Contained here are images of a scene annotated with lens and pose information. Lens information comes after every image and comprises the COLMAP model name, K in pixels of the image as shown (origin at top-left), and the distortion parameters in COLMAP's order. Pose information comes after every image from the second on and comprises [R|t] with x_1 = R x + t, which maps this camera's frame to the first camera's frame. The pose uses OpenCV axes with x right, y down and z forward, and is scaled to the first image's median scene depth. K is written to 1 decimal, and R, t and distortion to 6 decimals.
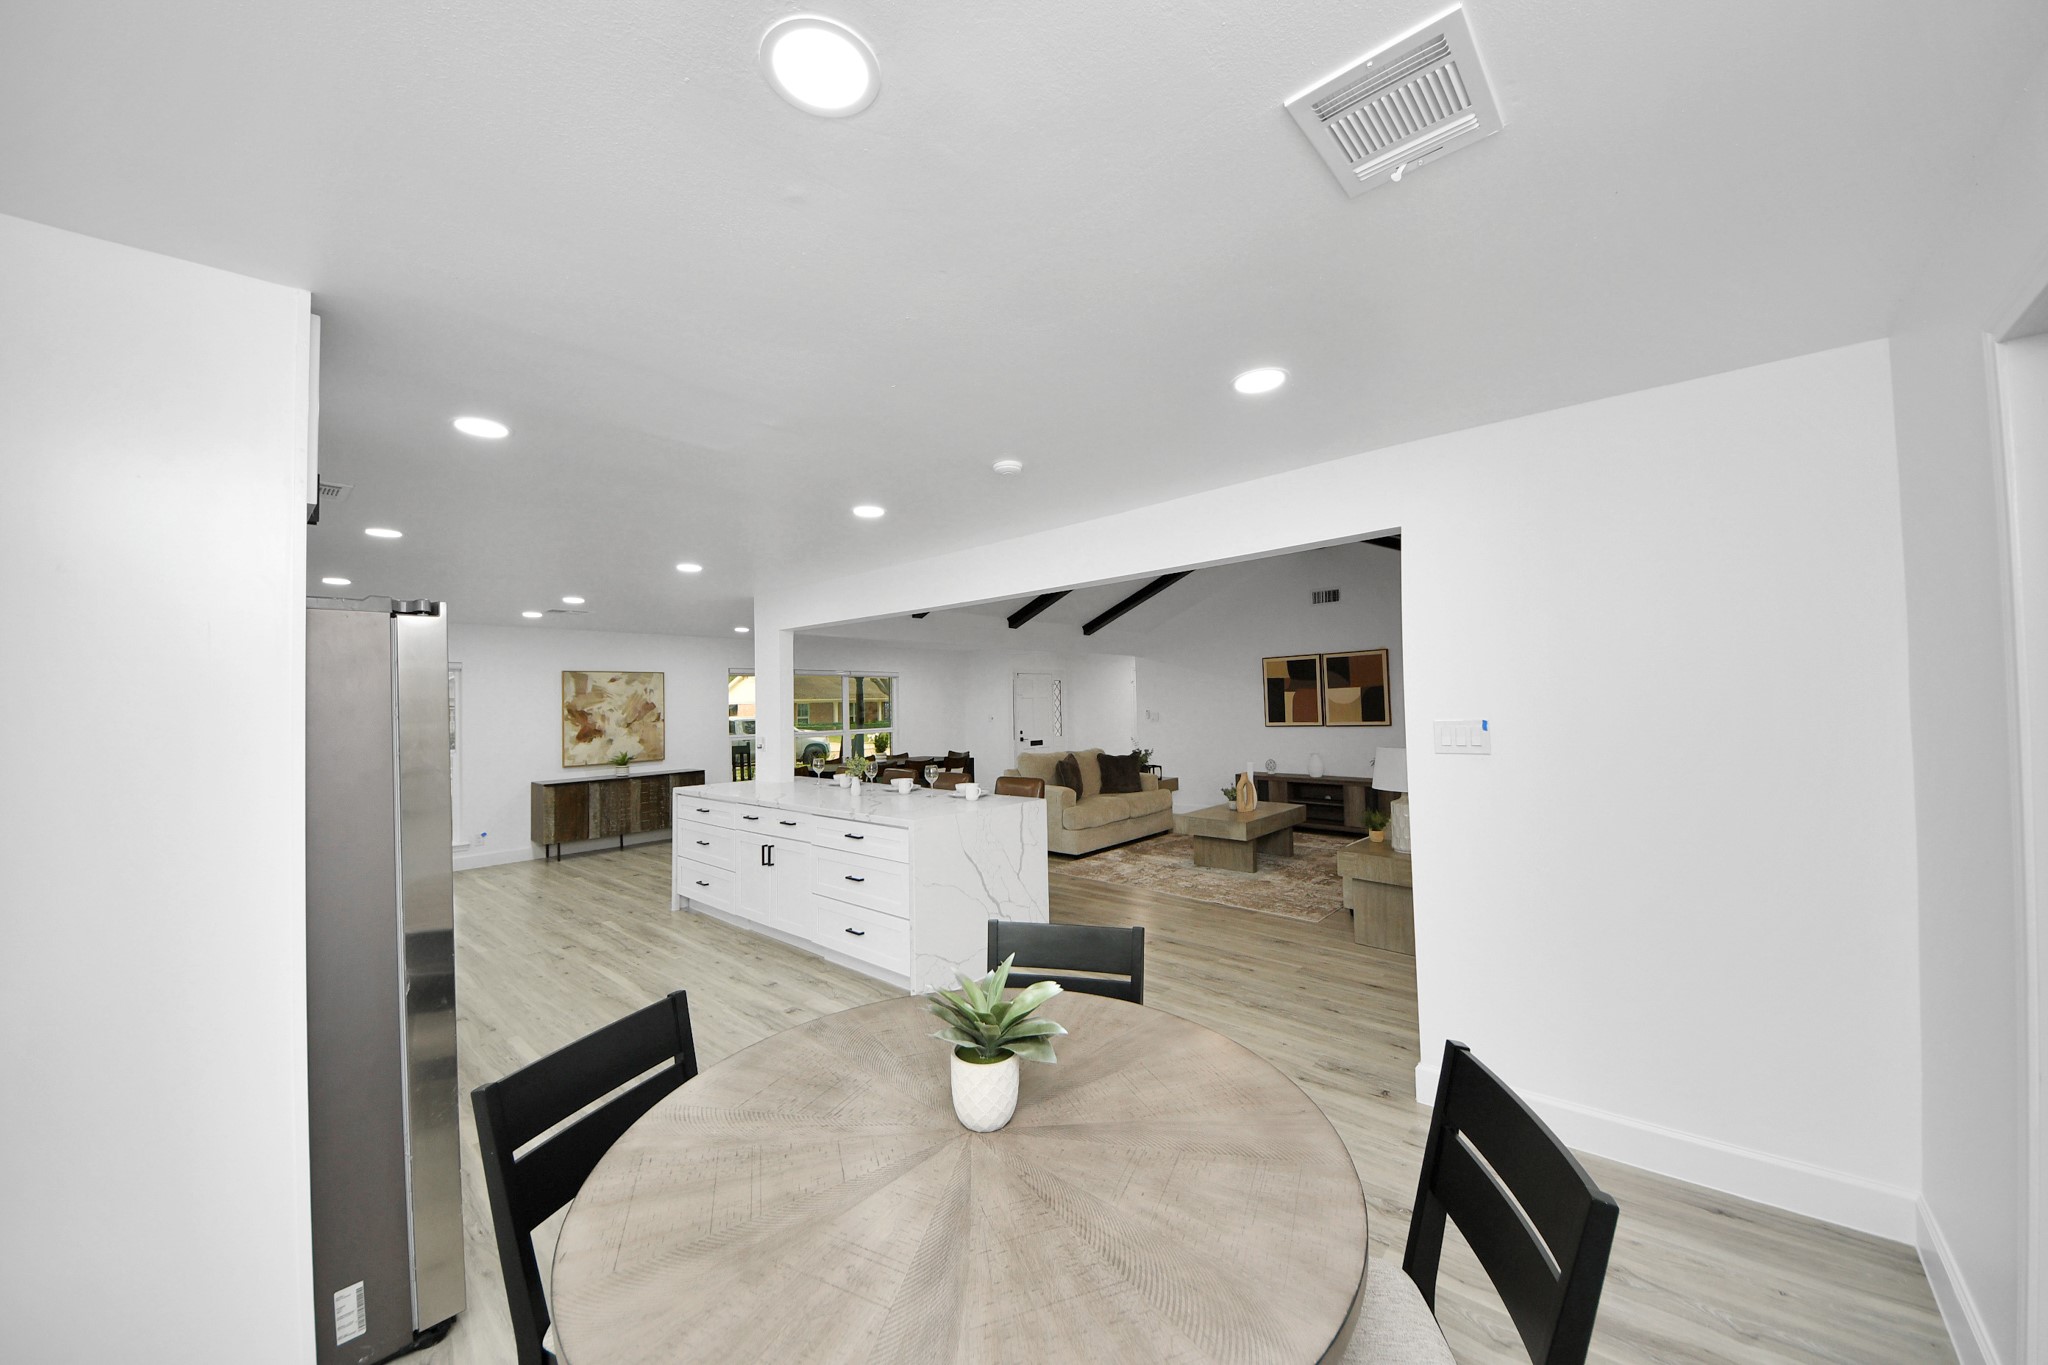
lens RADIAL K [[728.8, 0, 1030.8], [0, 728.8, 684.3], [0, 0, 1]] dist [0.047665, -0.032326]
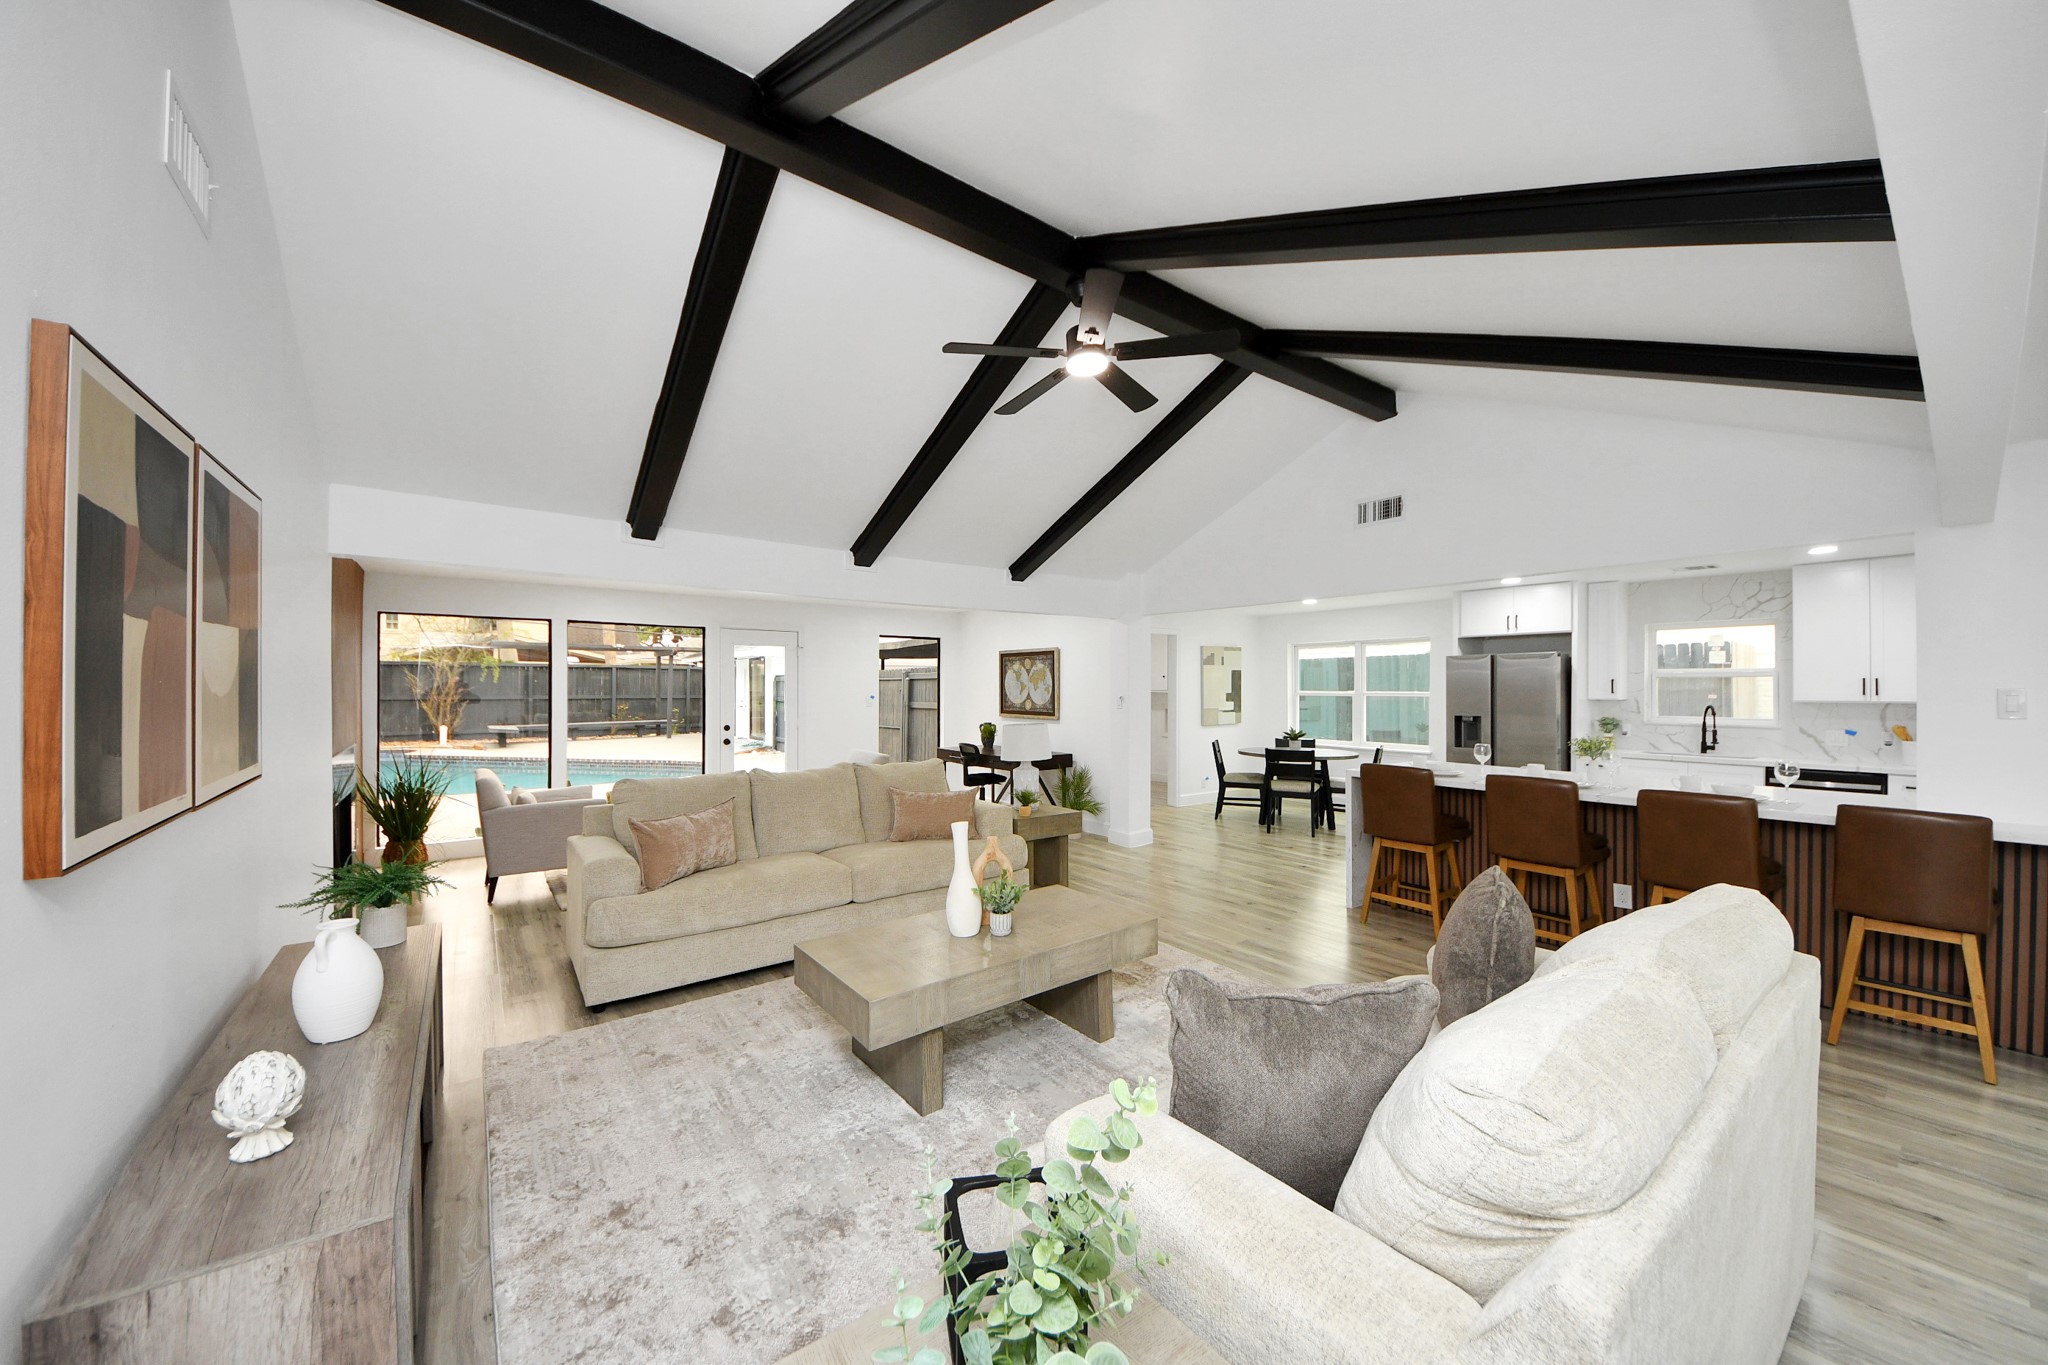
lens RADIAL K [[715.2, 0, 1019.5], [0, 715.2, 688.5], [0, 0, 1]] dist [0.014836, -0.019591]
pose [[-0.978285, 0.020124, 0.206286, 0.149591], [0.014081, 0.999429, -0.030717, 0.034123], [-0.206786, -0.027145, -0.978010, 1.173815]]
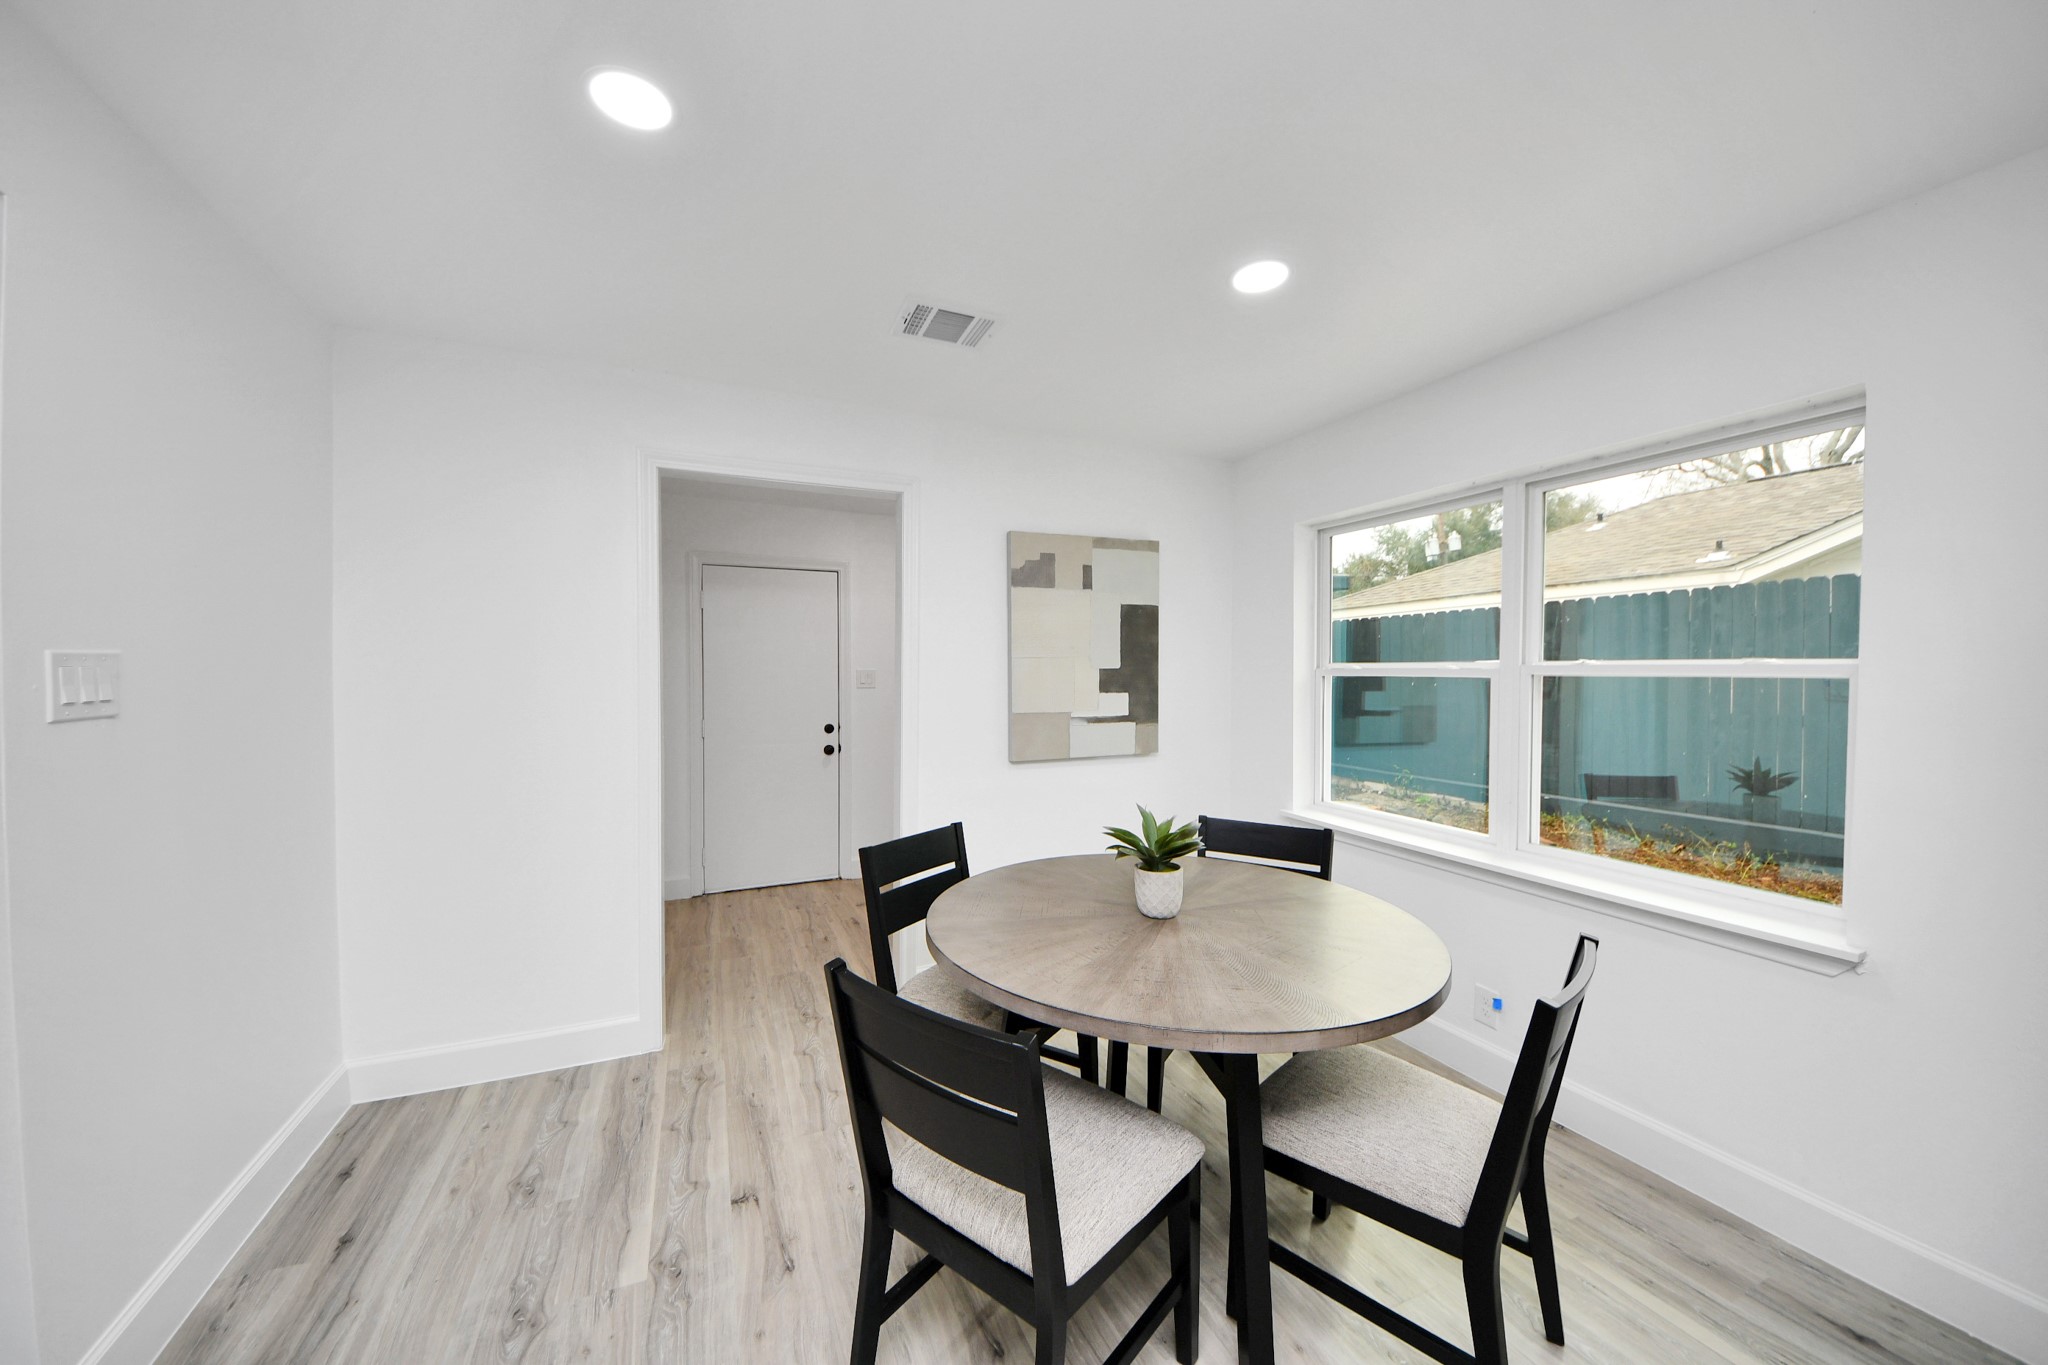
lens RADIAL K [[721.7, 0, 1026.4], [0, 721.7, 687.3], [0, 0, 1]] dist [0.042961, -0.028055]
pose [[-0.909144, 0.011064, 0.416336, -0.067348], [0.006340, 0.999899, -0.012728, 0.026482], [-0.416435, -0.008932, -0.909122, 0.380917]]
